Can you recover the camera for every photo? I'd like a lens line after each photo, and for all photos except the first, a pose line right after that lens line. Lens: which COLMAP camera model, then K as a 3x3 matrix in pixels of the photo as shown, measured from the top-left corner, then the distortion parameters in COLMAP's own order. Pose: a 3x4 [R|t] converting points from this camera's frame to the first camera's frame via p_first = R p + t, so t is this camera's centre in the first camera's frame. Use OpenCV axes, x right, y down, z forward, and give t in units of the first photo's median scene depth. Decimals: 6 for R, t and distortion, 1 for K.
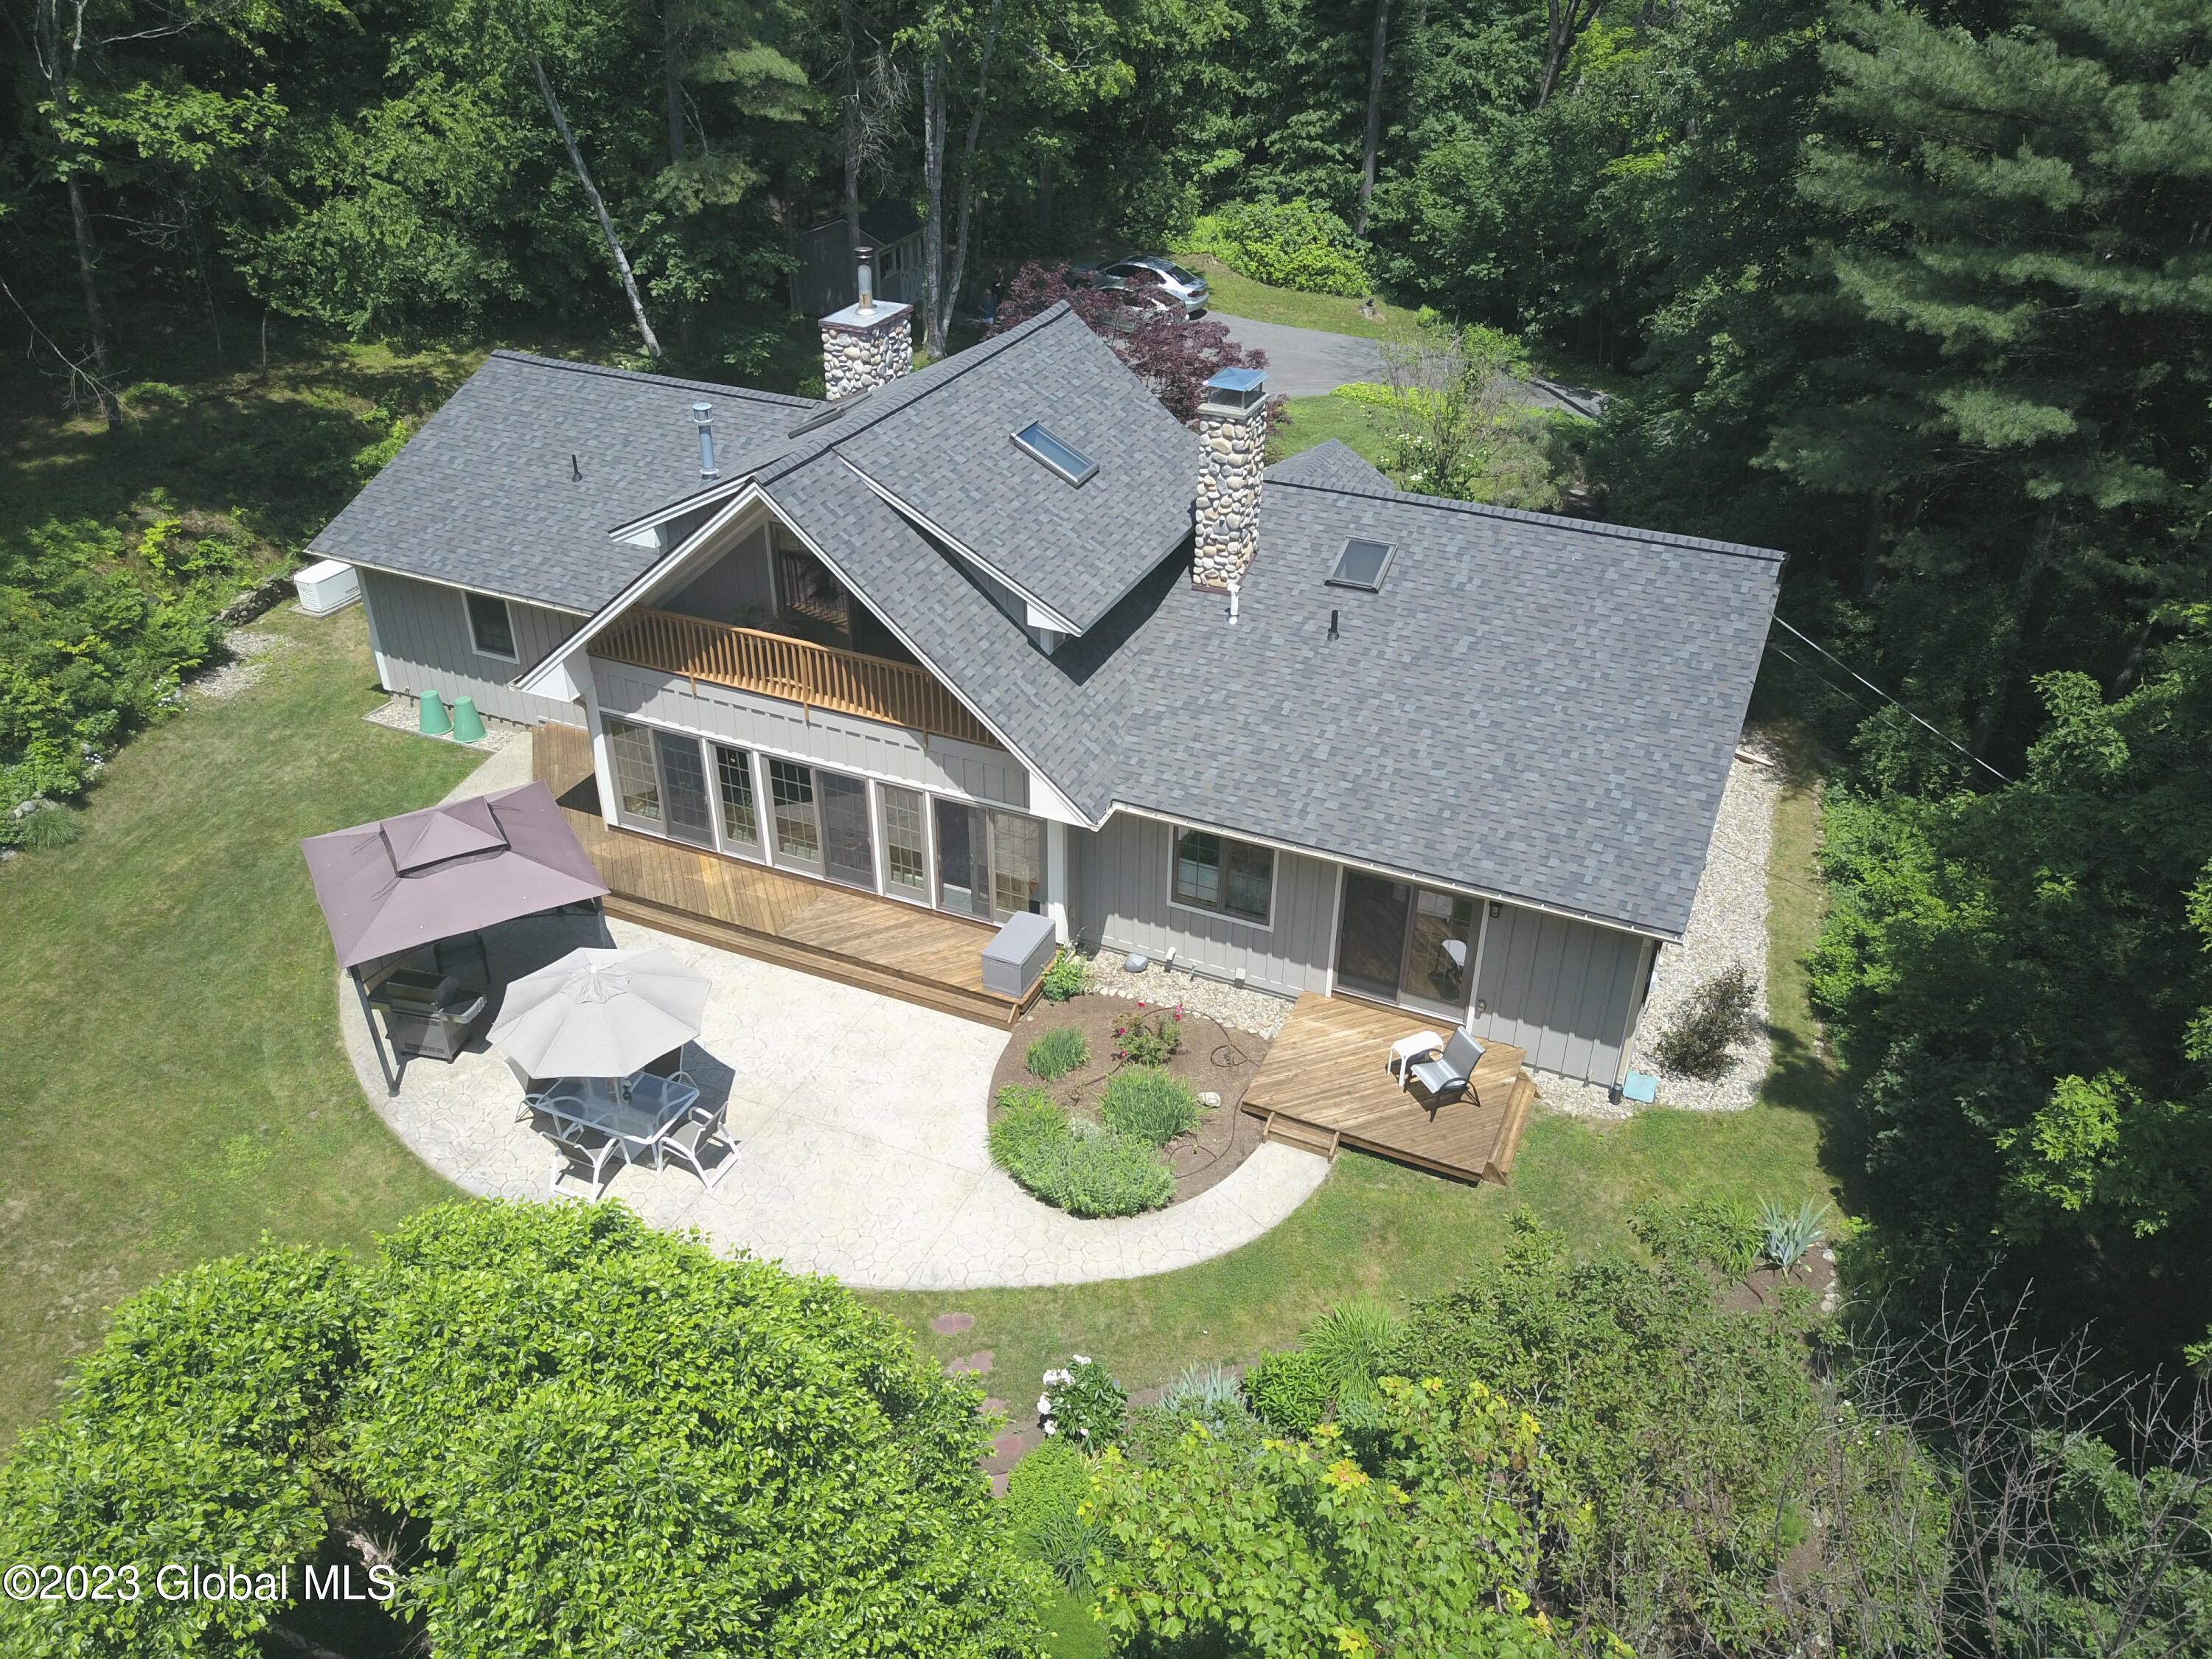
lens RADIAL K [[1695.5, 0, 1106.0], [0, 1695.5, 829.5], [0, 0, 1]] dist [0.005002, 0.000276]
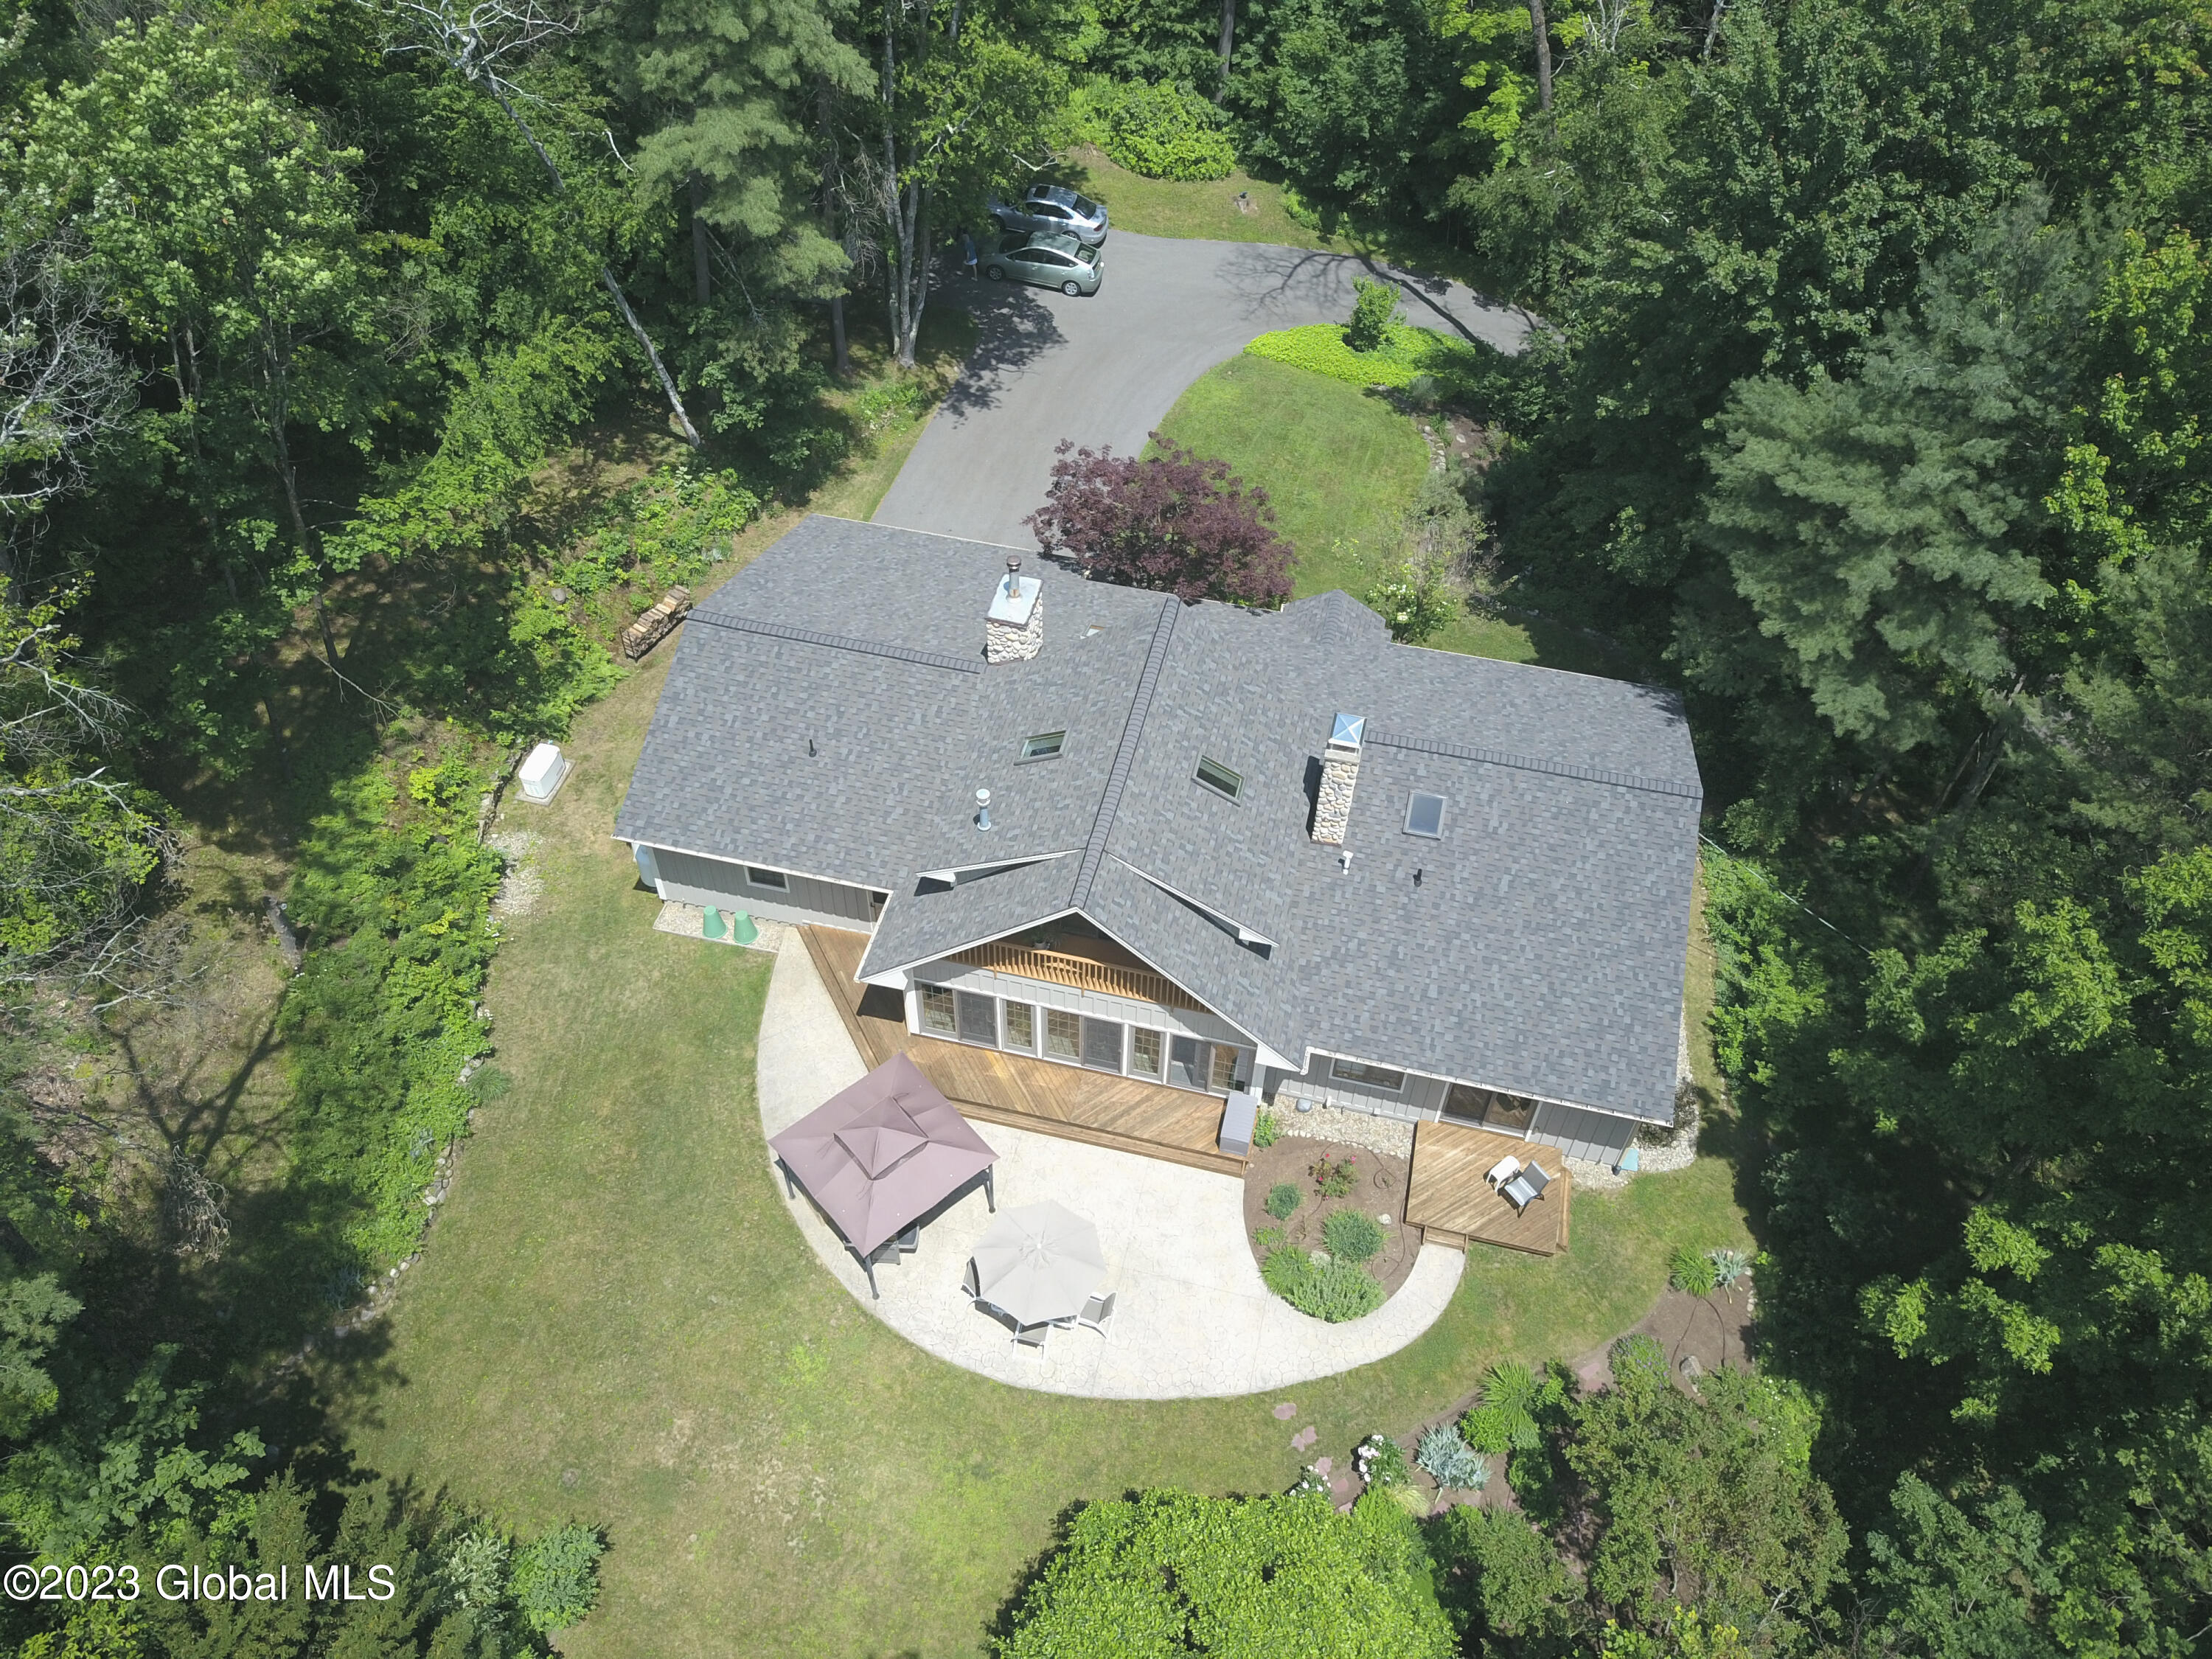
lens RADIAL K [[1695.5, 0, 1106.0], [0, 1695.5, 829.5], [0, 0, 1]] dist [0.005002, 0.000276]
pose [[0.982148, -0.133178, 0.132853, -0.331651], [0.088683, 0.950641, 0.297351, -0.635179], [-0.165896, -0.280261, 0.945480, -0.352171]]
